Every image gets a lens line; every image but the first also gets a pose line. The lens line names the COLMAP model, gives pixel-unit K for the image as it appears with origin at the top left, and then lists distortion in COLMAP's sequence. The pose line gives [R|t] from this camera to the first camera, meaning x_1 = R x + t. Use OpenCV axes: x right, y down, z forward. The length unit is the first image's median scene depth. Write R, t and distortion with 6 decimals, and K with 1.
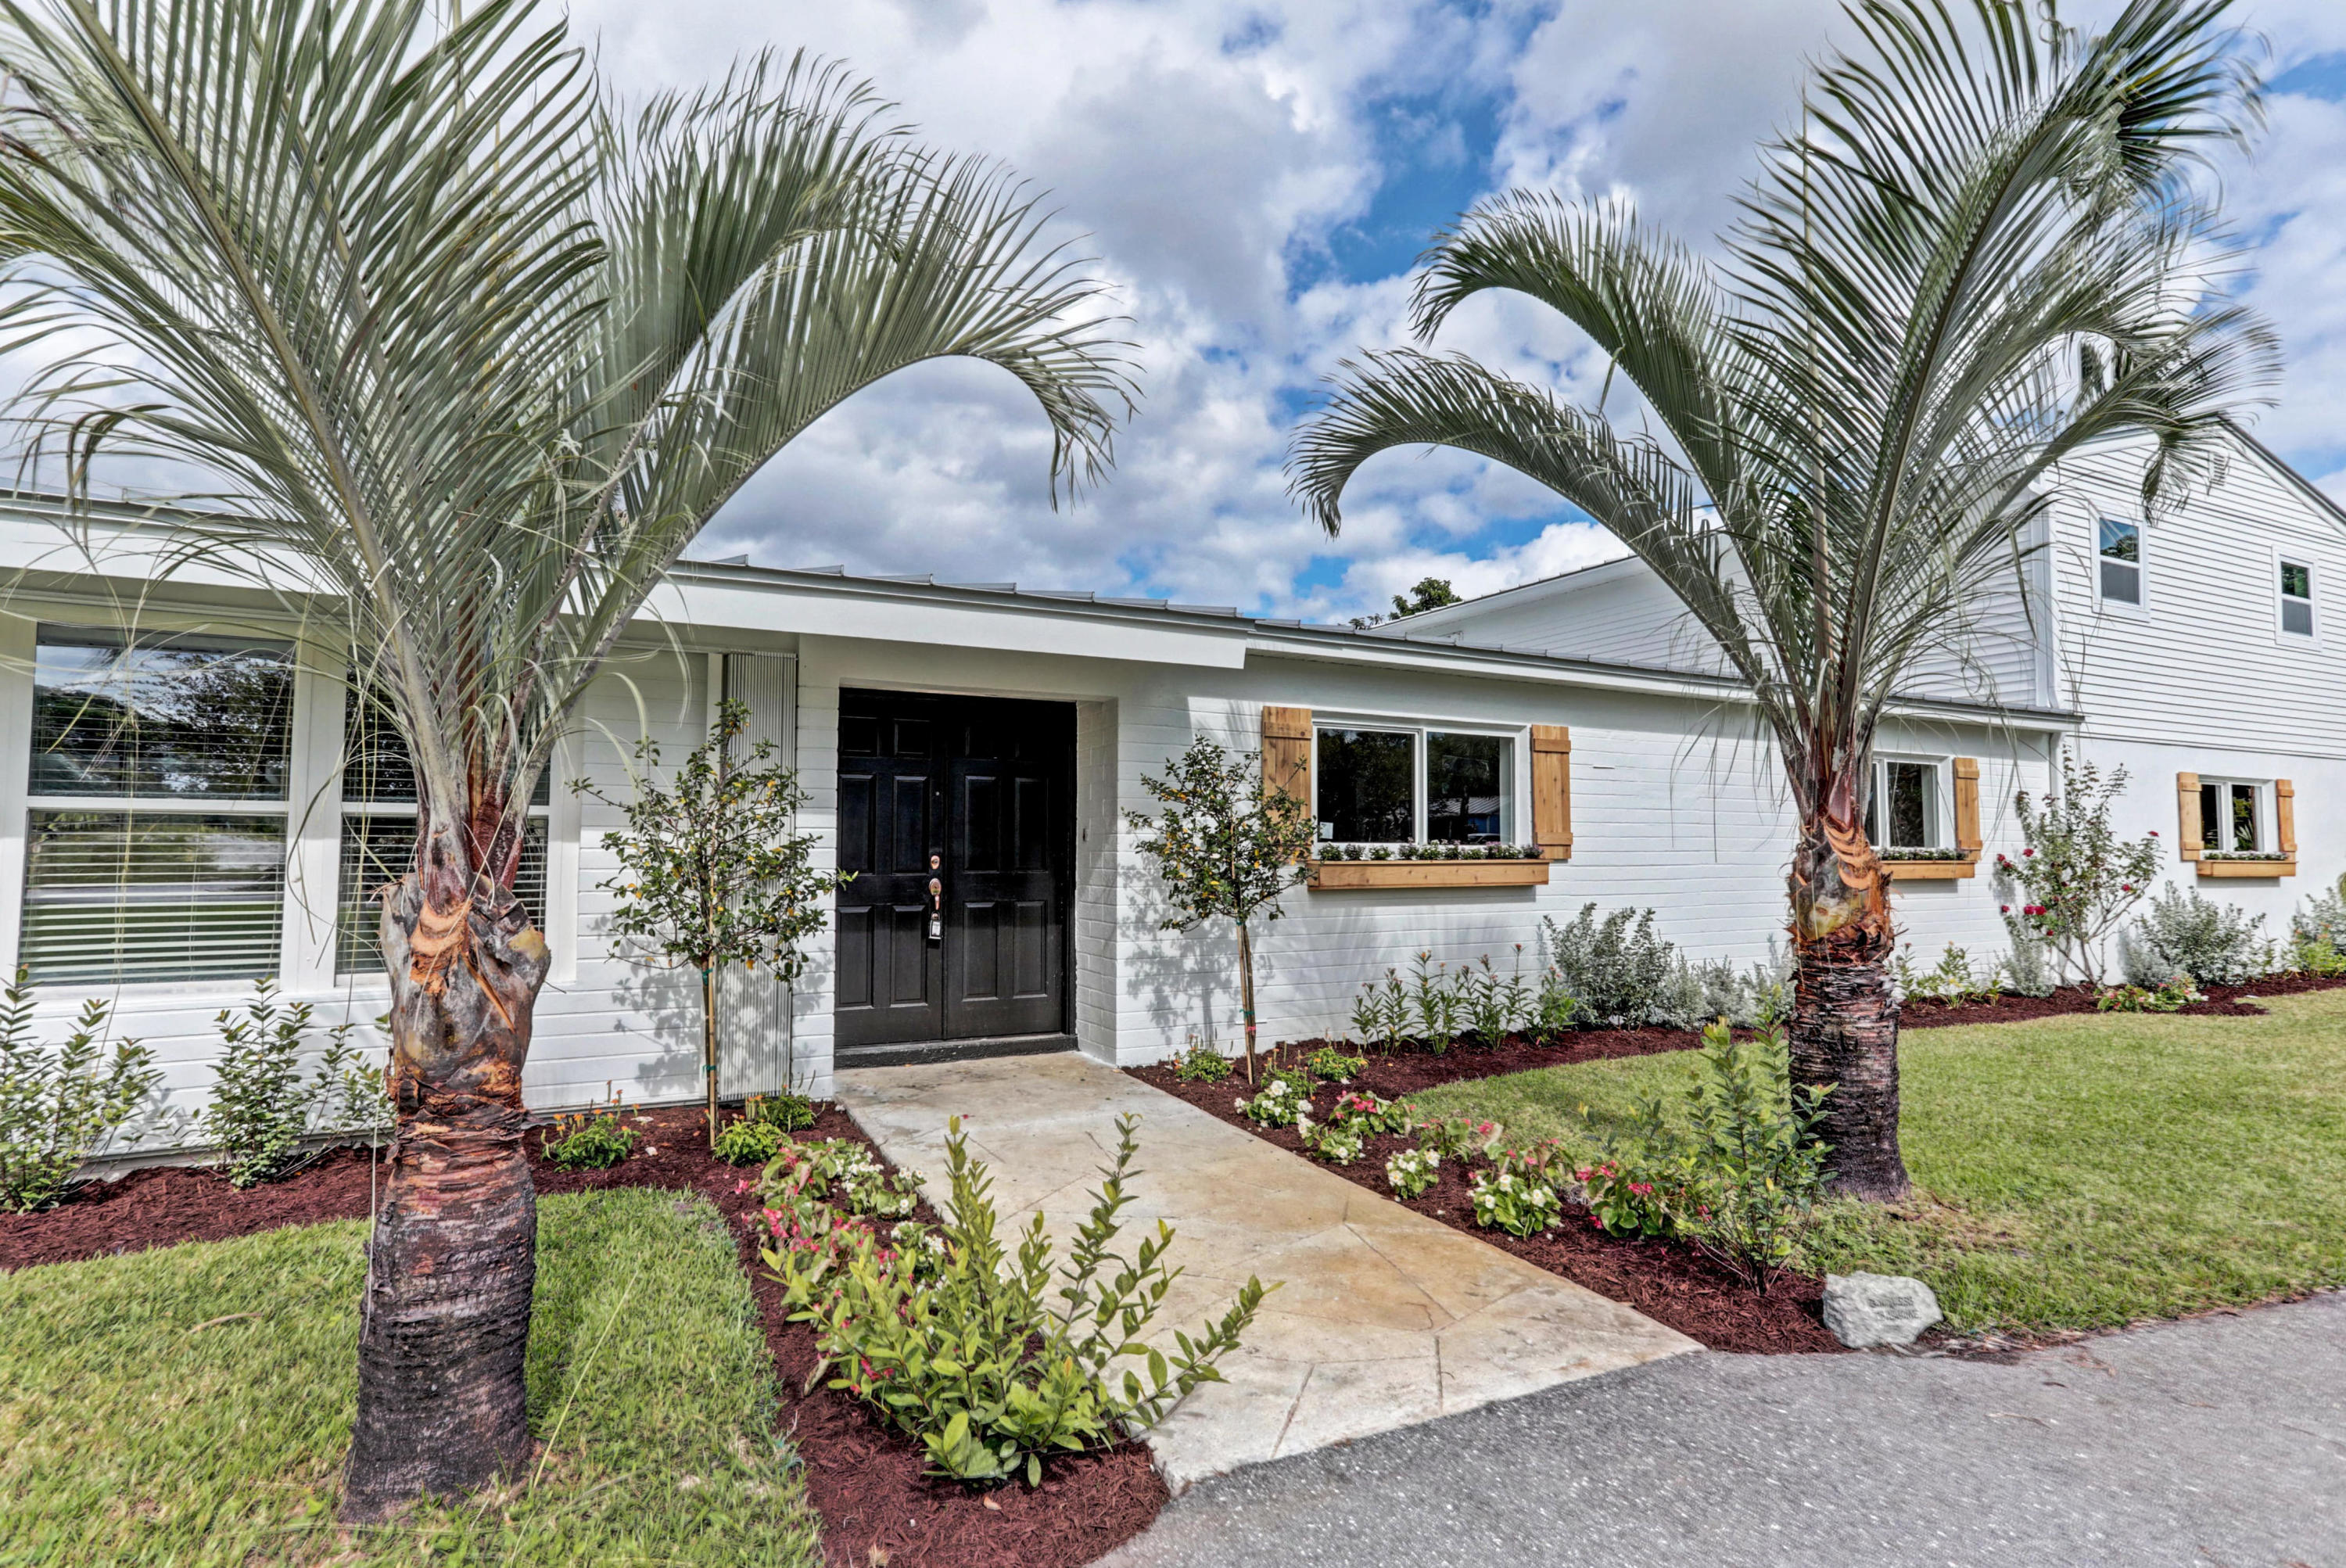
lens RADIAL K [[1135.3, 0, 1173.0], [0, 1135.3, 784.0], [0, 0, 1]] dist [-0.035777, 0.032753]
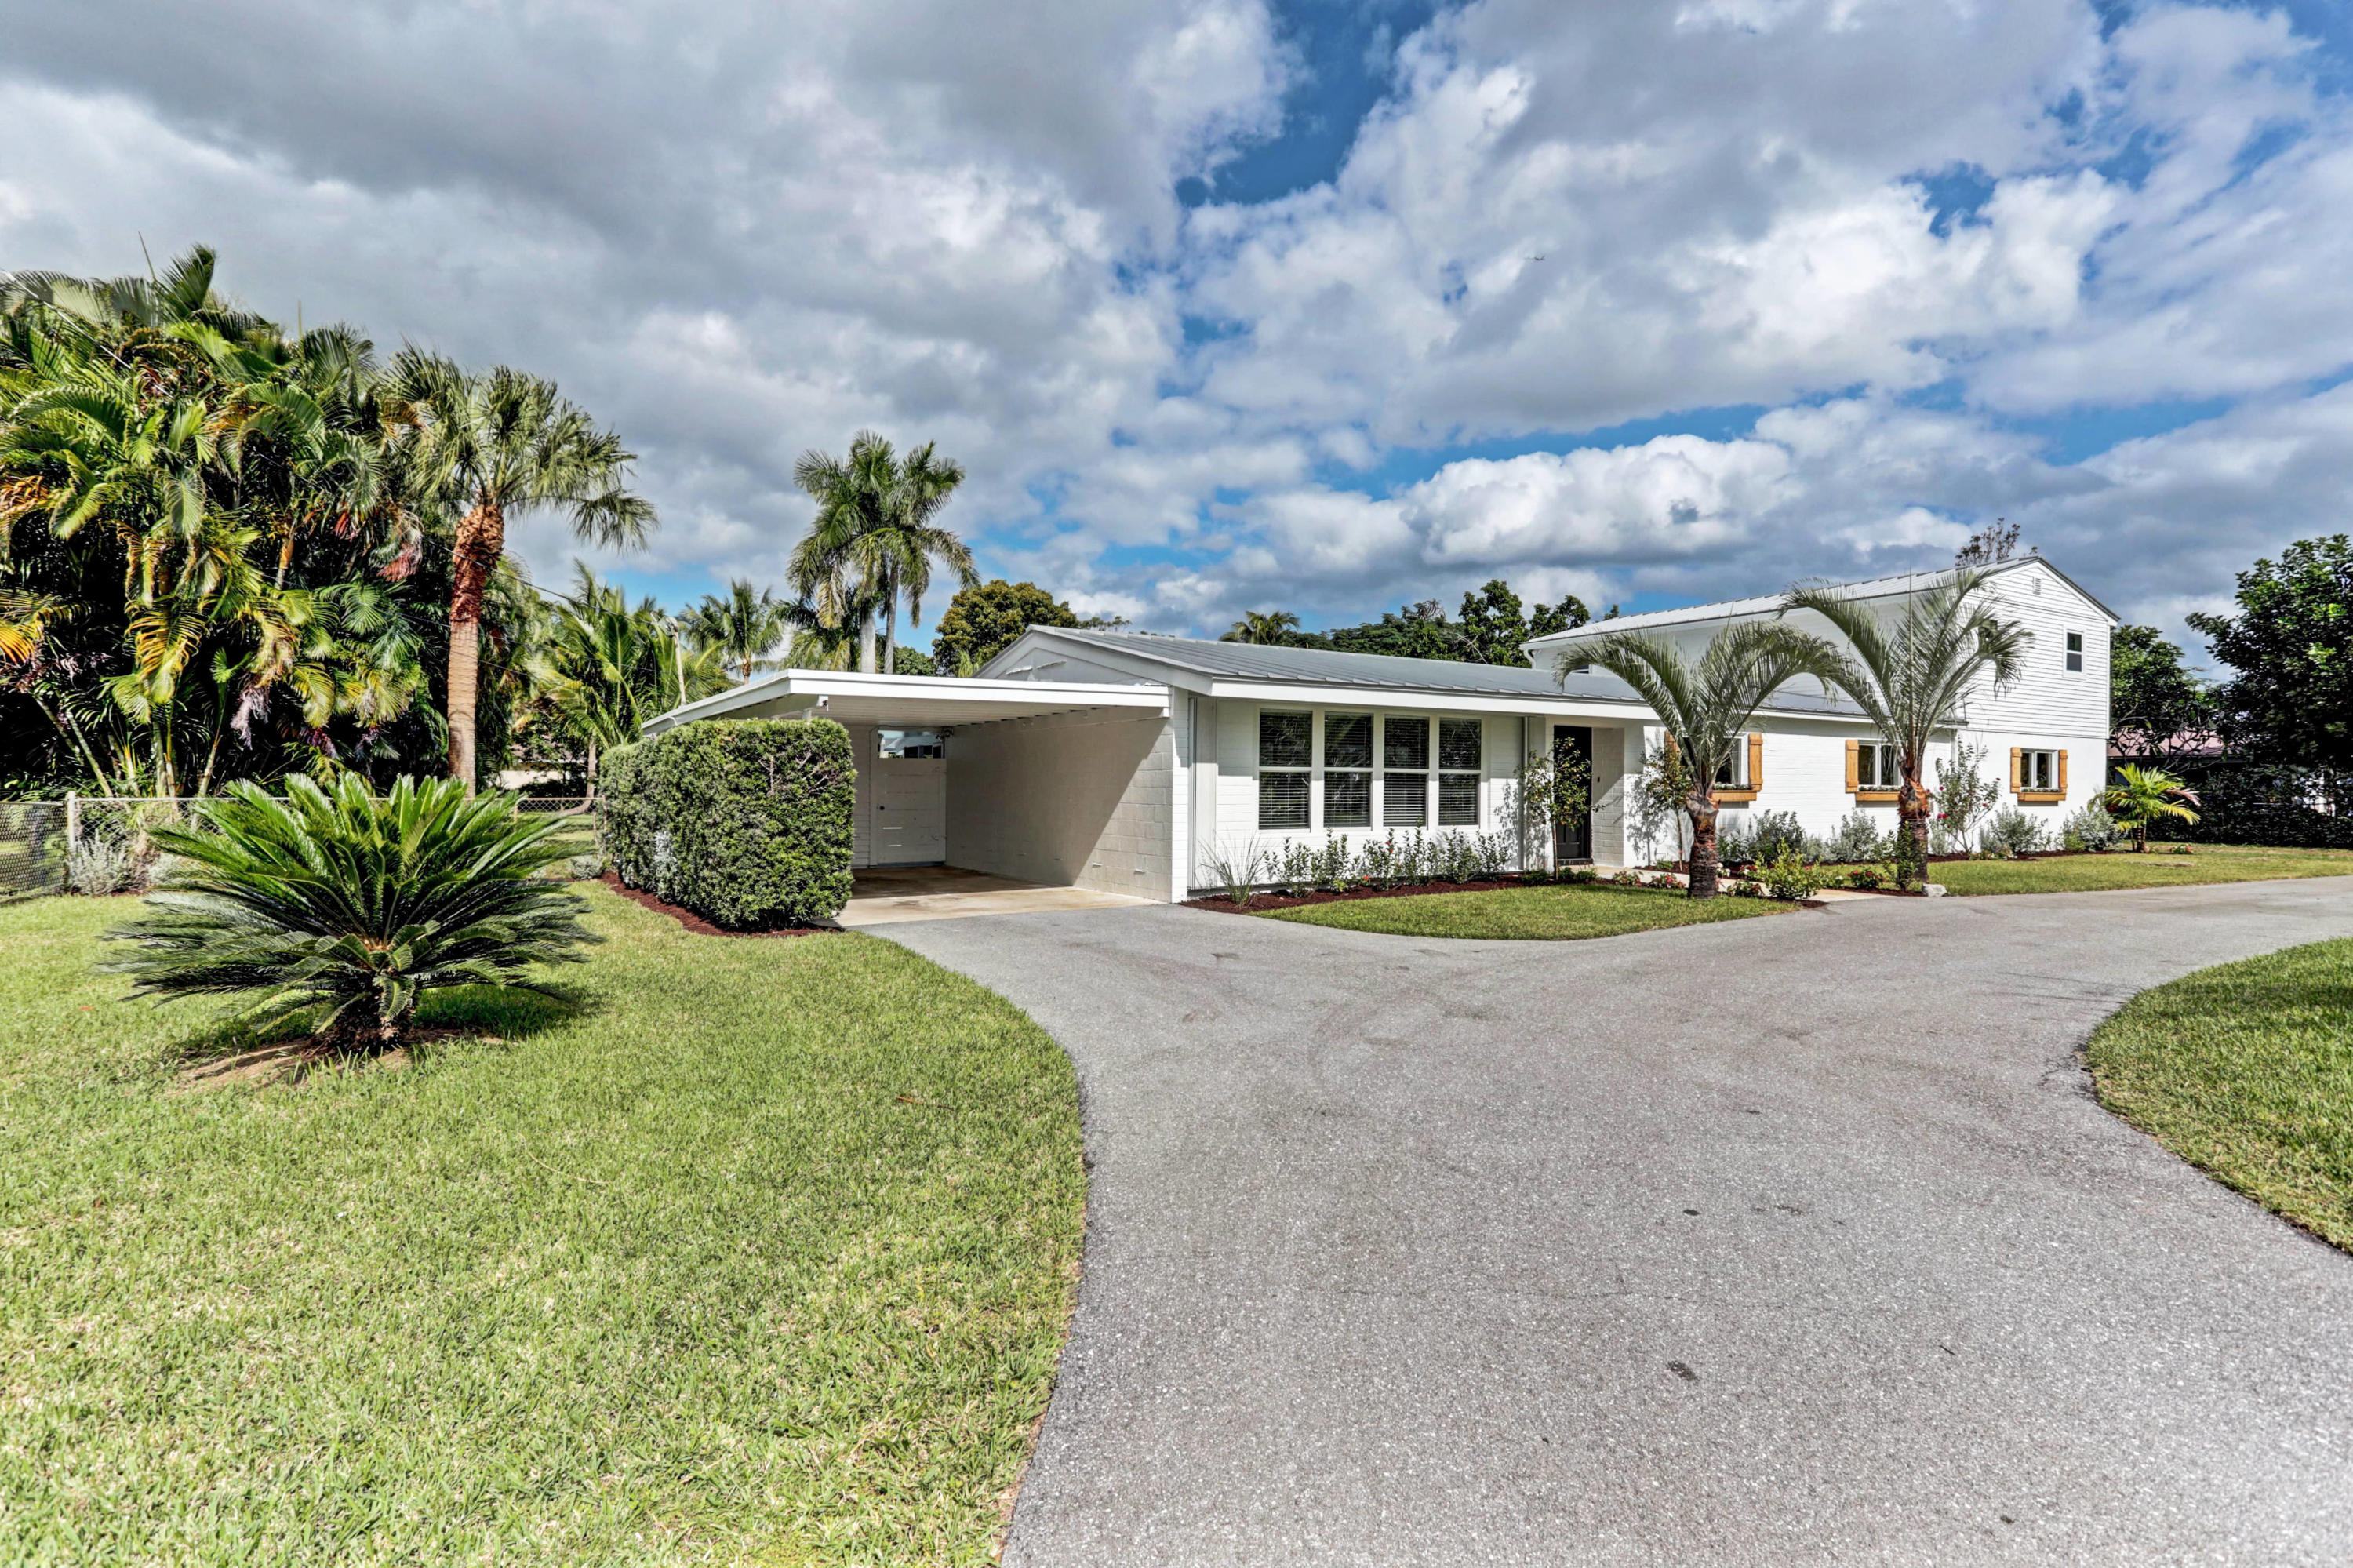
lens RADIAL K [[1138.7, 0, 1176.5], [0, 1138.7, 784.0], [0, 0, 1]] dist [-0.035777, 0.032753]
pose [[0.996562, 0.003455, 0.082781, -1.049283], [-0.008260, 0.998295, 0.057782, -0.071288], [-0.082440, -0.058267, 0.994891, -1.222369]]
